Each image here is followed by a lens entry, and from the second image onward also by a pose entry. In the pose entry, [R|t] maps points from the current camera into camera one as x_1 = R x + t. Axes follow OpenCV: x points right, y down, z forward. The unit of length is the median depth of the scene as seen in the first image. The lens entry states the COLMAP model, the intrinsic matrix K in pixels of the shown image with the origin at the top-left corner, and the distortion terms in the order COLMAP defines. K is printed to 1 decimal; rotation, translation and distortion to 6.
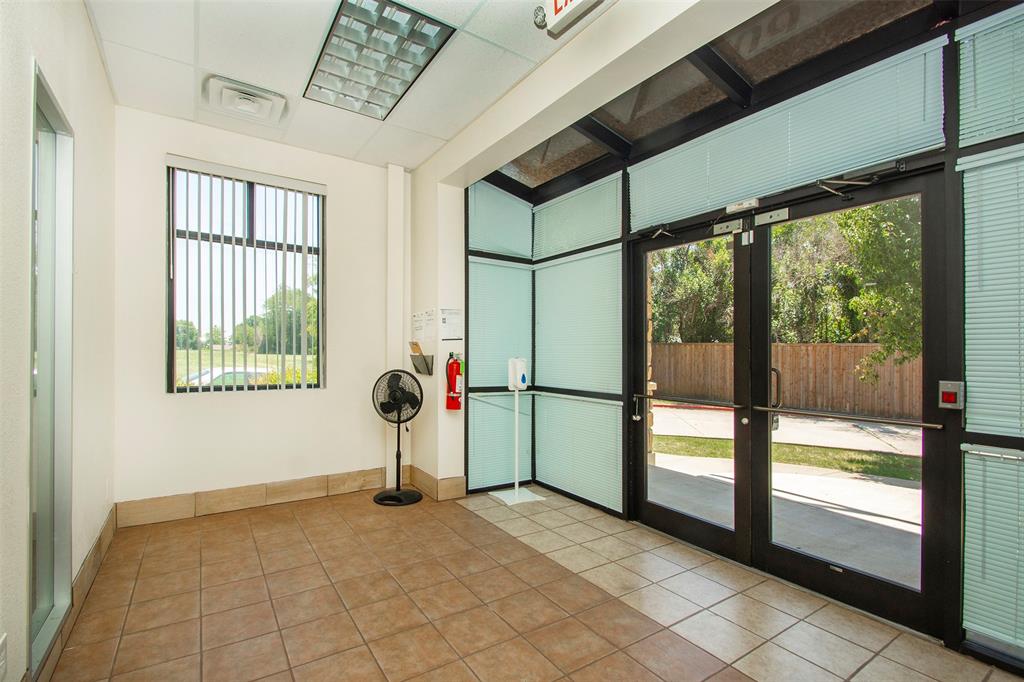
lens RADIAL K [[484.0, 0, 479.4], [0, 484.0, 342.0], [0, 0, 1]] dist [0.002737, -0.000118]
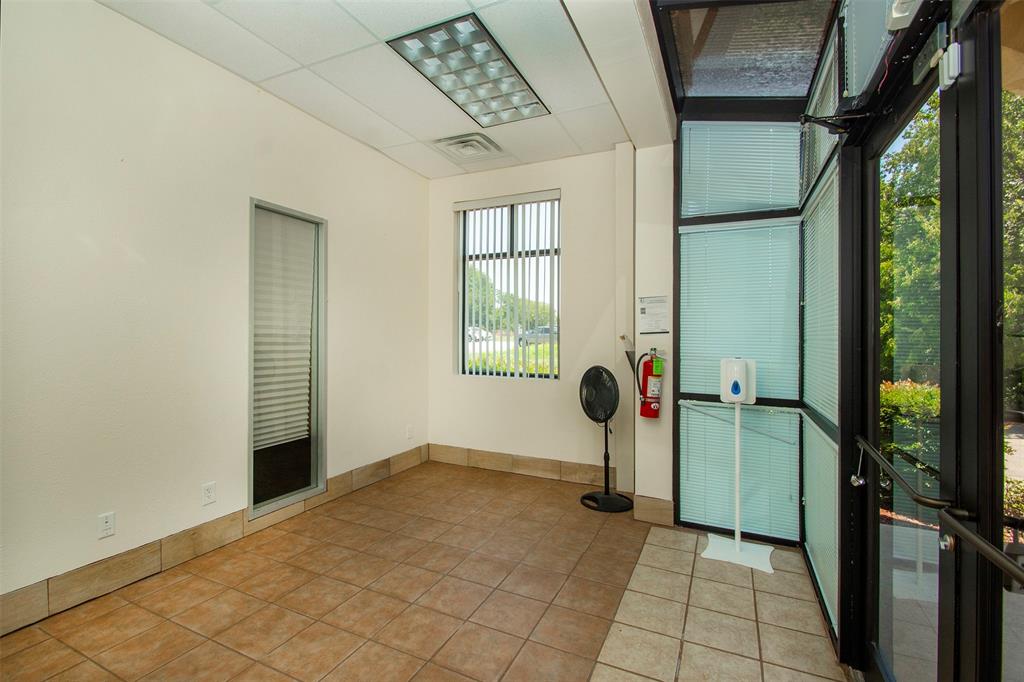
lens RADIAL K [[453.3, 0, 484.0], [0, 453.3, 338.7], [0, 0, 1]] dist [-0.000621, -0.000389]
pose [[0.519613, 0.000573, -0.854401, 0.472957], [0.013457, 0.999870, 0.008854, -0.005779], [0.854296, -0.016098, 0.519538, 0.356462]]
